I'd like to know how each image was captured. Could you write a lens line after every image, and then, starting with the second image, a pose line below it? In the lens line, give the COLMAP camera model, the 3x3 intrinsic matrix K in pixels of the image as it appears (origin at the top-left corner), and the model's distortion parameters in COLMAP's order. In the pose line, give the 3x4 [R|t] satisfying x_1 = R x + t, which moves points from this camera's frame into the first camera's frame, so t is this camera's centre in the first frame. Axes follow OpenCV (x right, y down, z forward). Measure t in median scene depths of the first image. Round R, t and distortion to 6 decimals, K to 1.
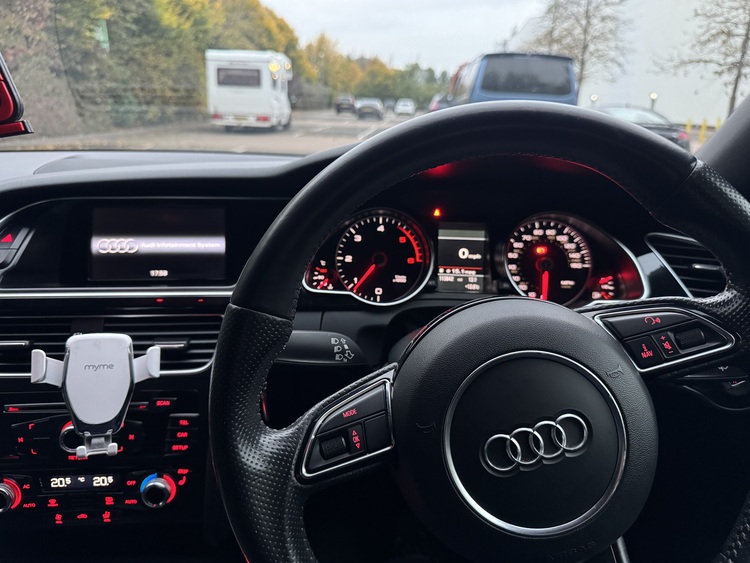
lens RADIAL K [[524.8, 0, 376.9], [0, 524.8, 265.1], [0, 0, 1]] dist [0.007344, -0.005970]
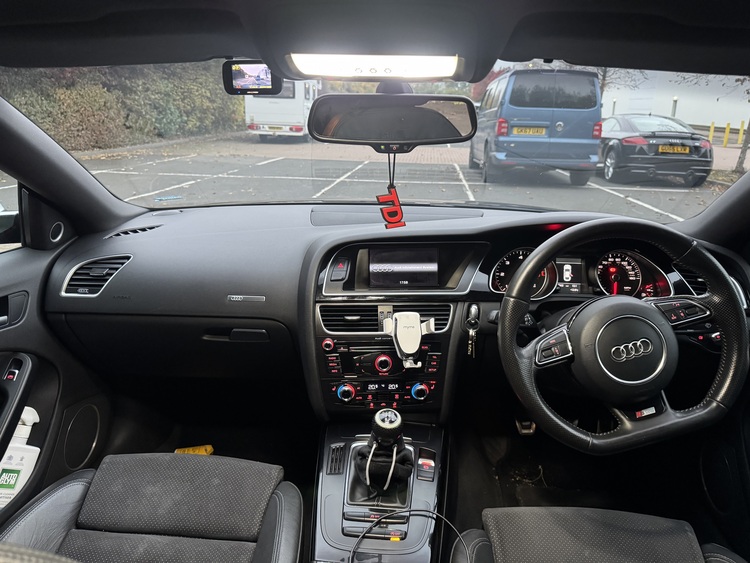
lens RADIAL K [[522.9, 0, 375.0], [0, 522.9, 281.5], [0, 0, 1]] dist [0.023196, -0.001879]
pose [[0.999590, 0.000328, -0.028623, -0.458352], [0.000504, 0.999577, 0.029063, -0.041203], [0.028621, -0.029066, 0.999168, -0.844125]]
